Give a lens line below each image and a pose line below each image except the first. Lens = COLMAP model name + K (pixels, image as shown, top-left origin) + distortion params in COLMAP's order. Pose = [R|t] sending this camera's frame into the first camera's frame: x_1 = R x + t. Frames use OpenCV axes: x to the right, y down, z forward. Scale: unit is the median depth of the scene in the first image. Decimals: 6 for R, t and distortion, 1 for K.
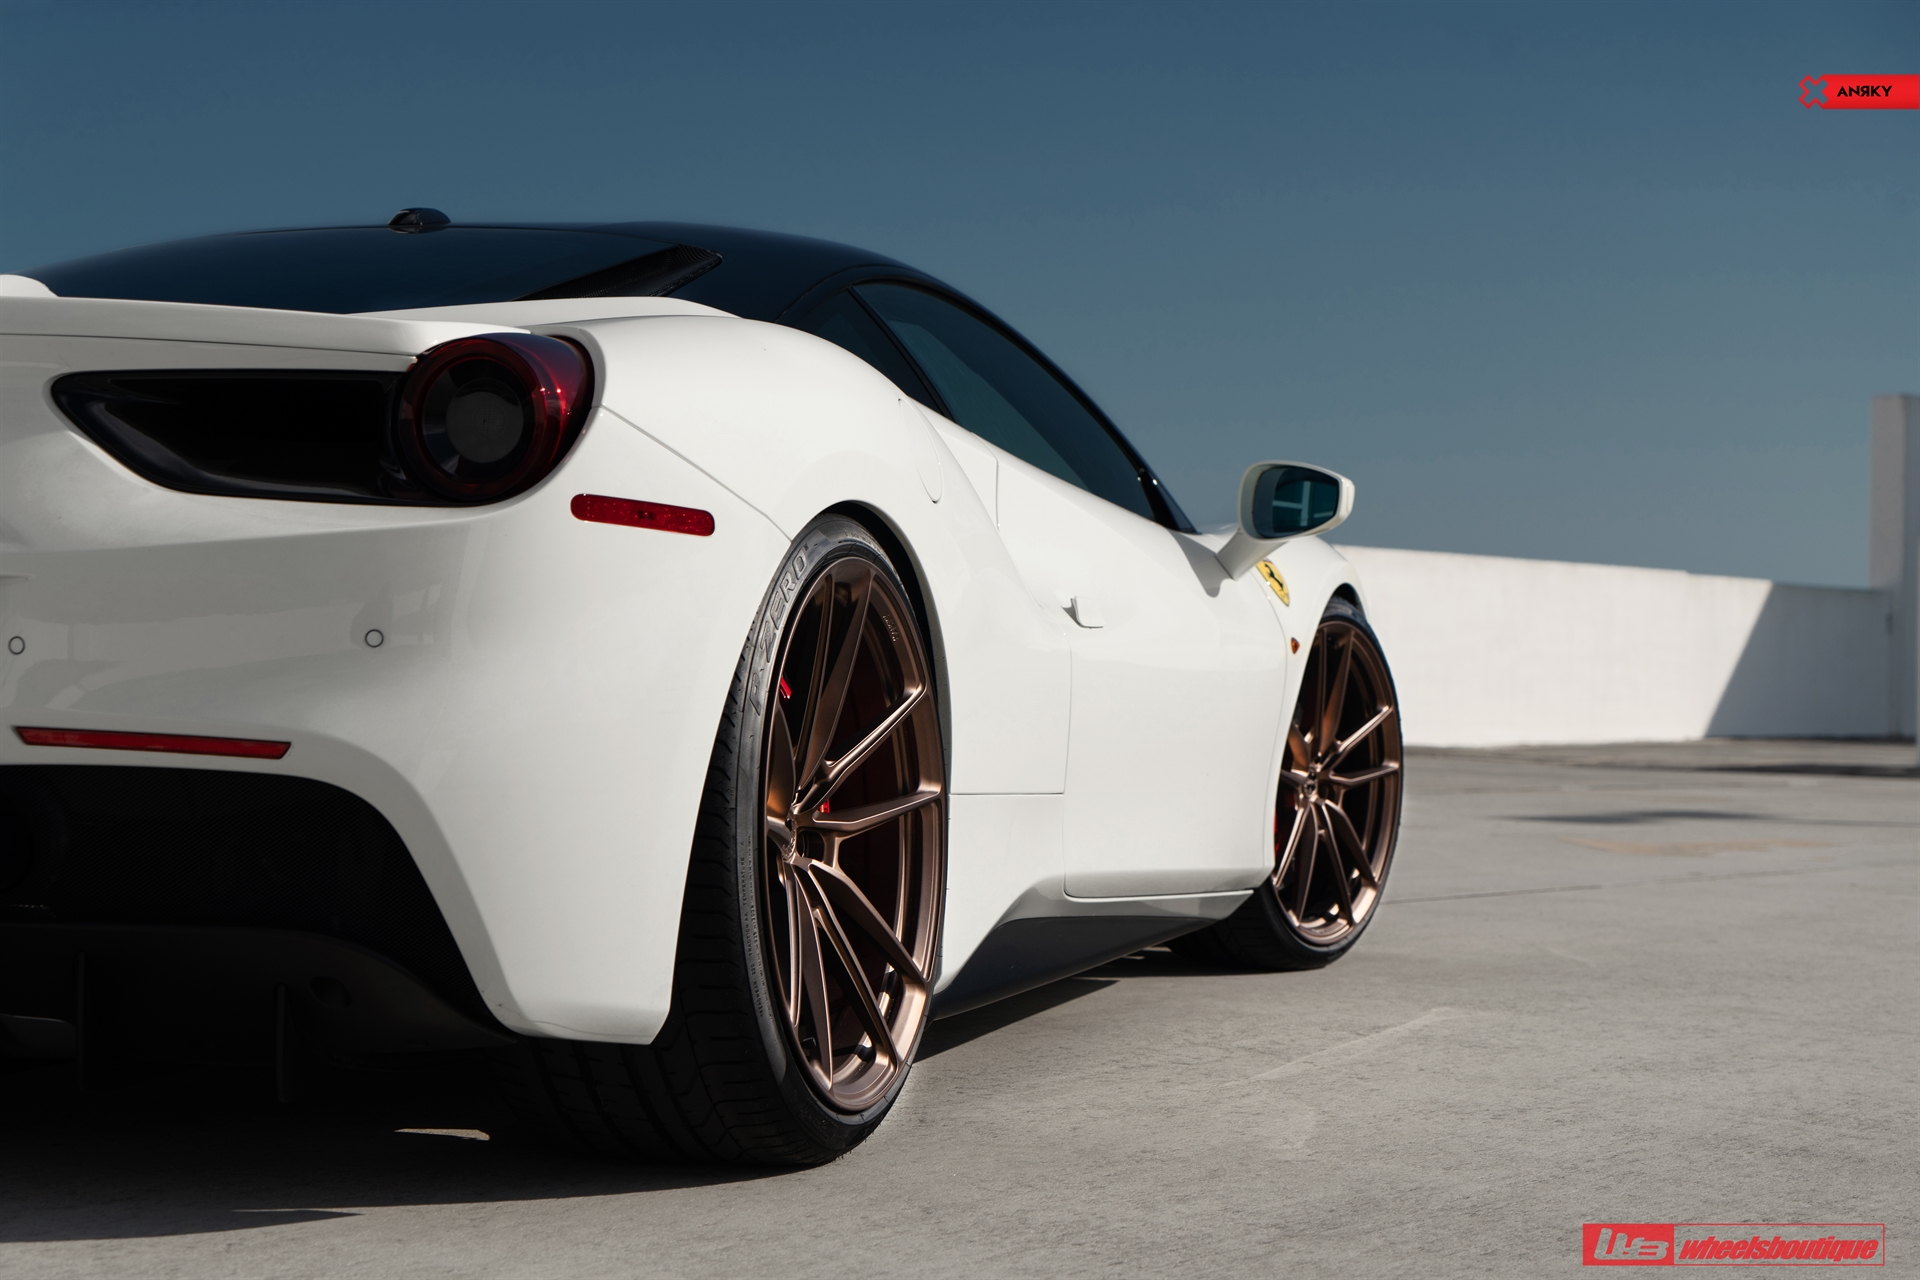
lens RADIAL K [[3614.8, 0, 958.1], [0, 3614.8, 632.5], [0, 0, 1]] dist [0.069858, 0.000000]
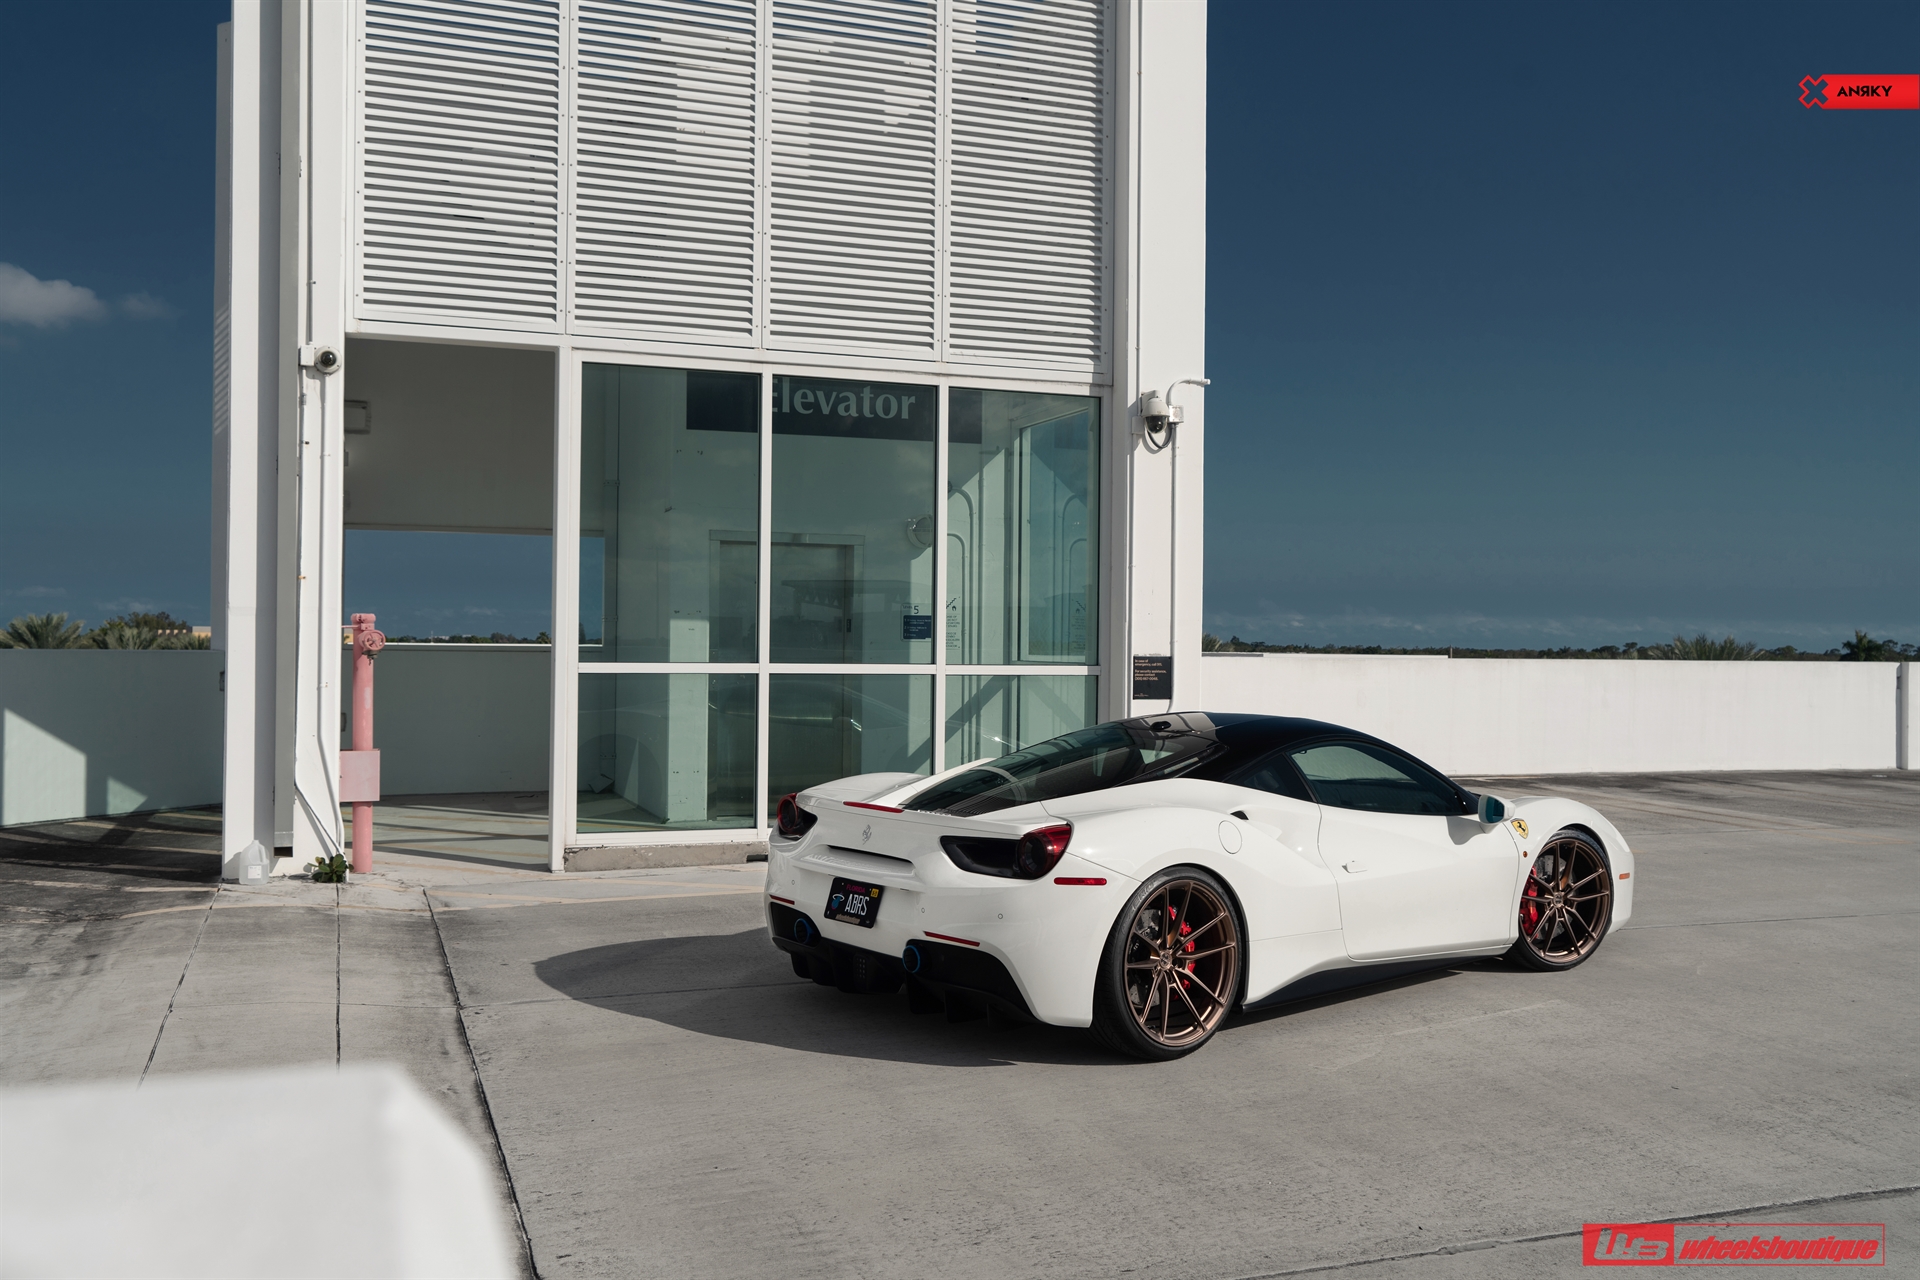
lens RADIAL K [[1722.0, 0, 967.4], [0, 1722.0, 637.2], [0, 0, 1]] dist [0.007402, 0.008753]
pose [[0.847724, -0.007386, -0.530387, 0.546067], [0.007777, 0.999969, -0.001496, -0.205103], [0.530381, -0.002857, 0.847755, -0.384221]]
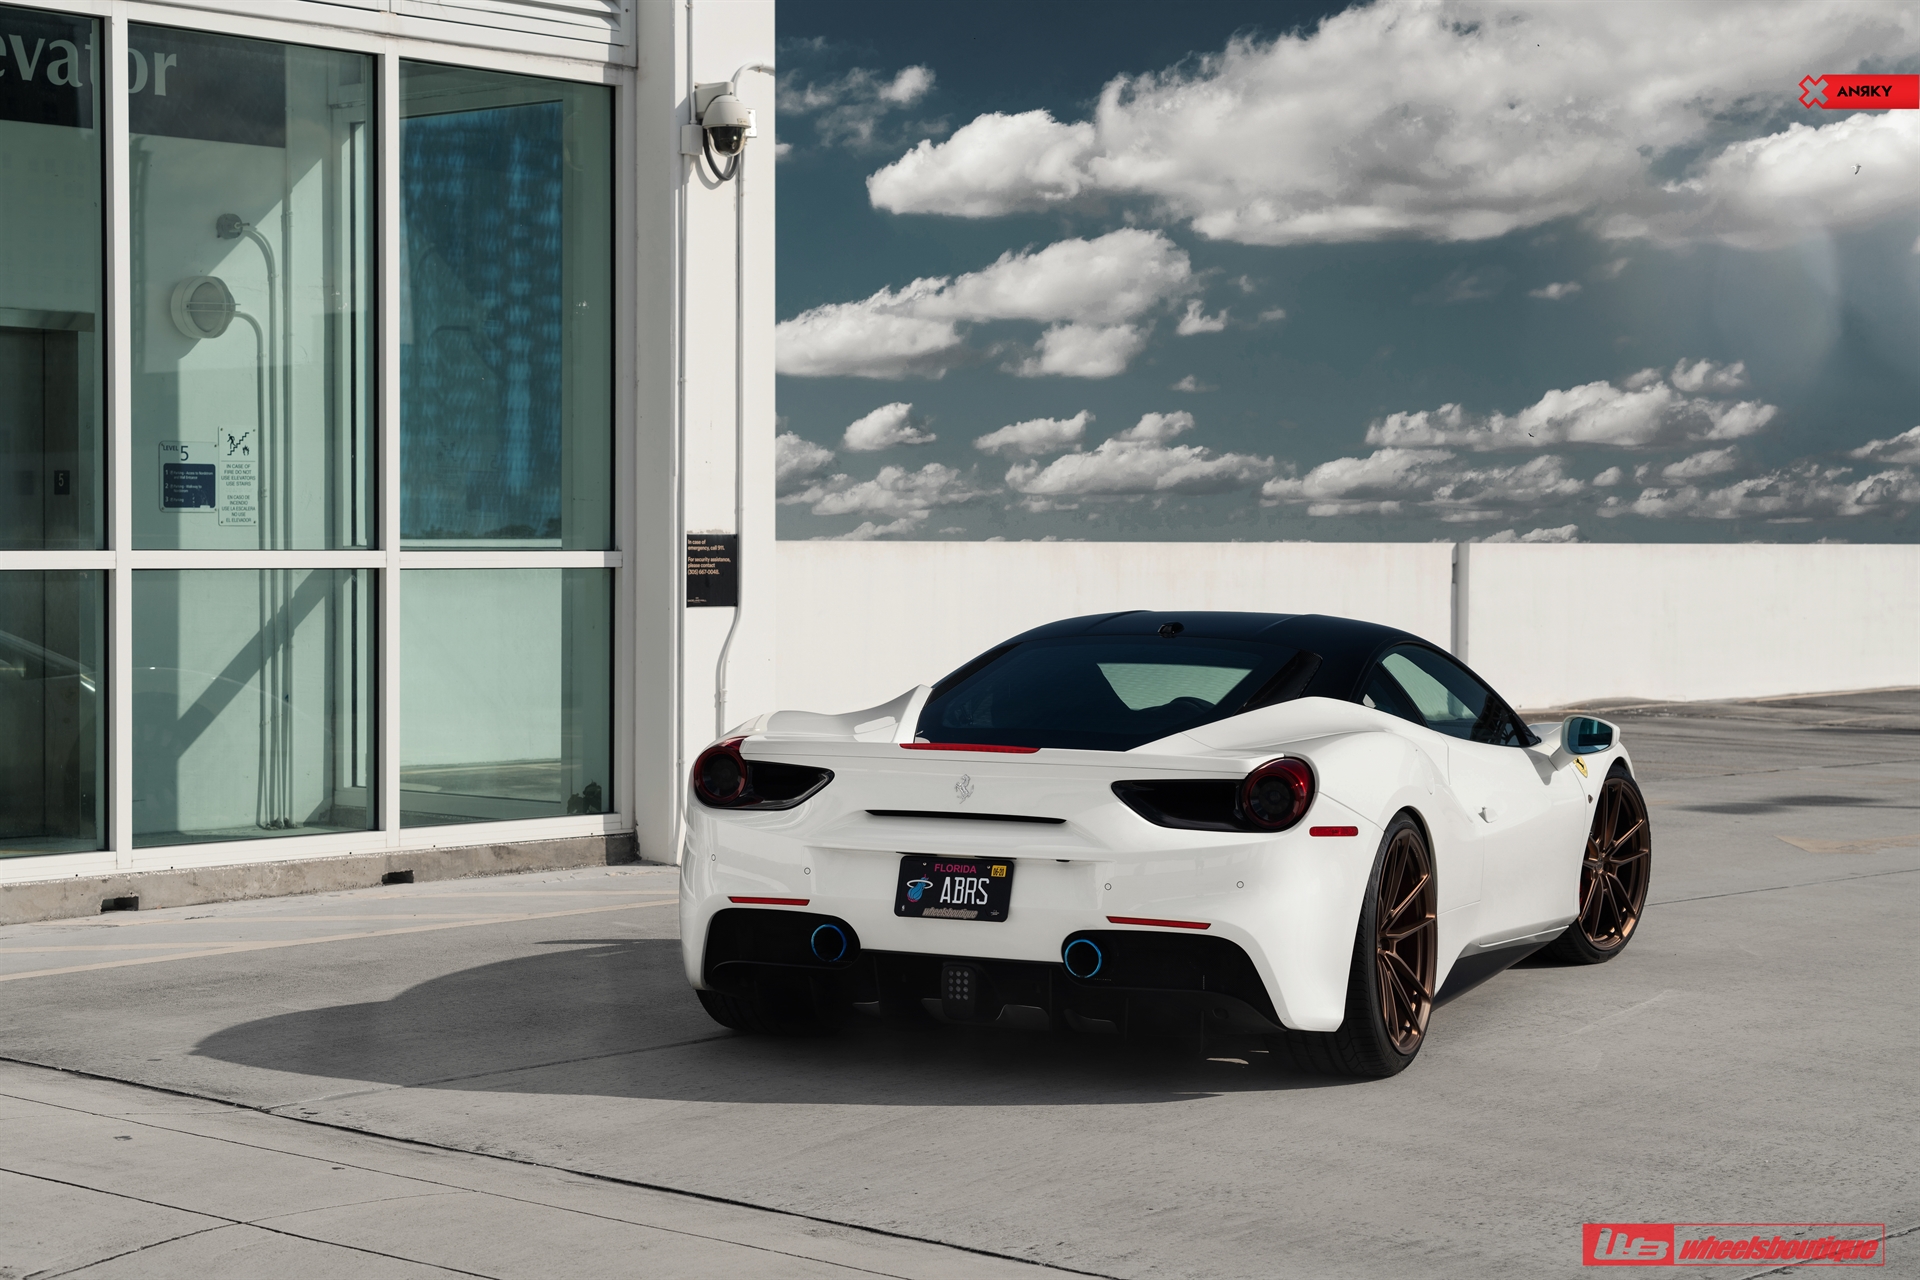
lens RADIAL K [[3614.8, 0, 954.7], [0, 3614.8, 647.4], [0, 0, 1]] dist [0.069858, 0.000000]
pose [[0.996363, -0.008024, -0.084827, -0.102619], [0.011534, 0.999094, 0.040969, -0.206651], [0.084422, -0.041798, 0.995553, -1.218986]]
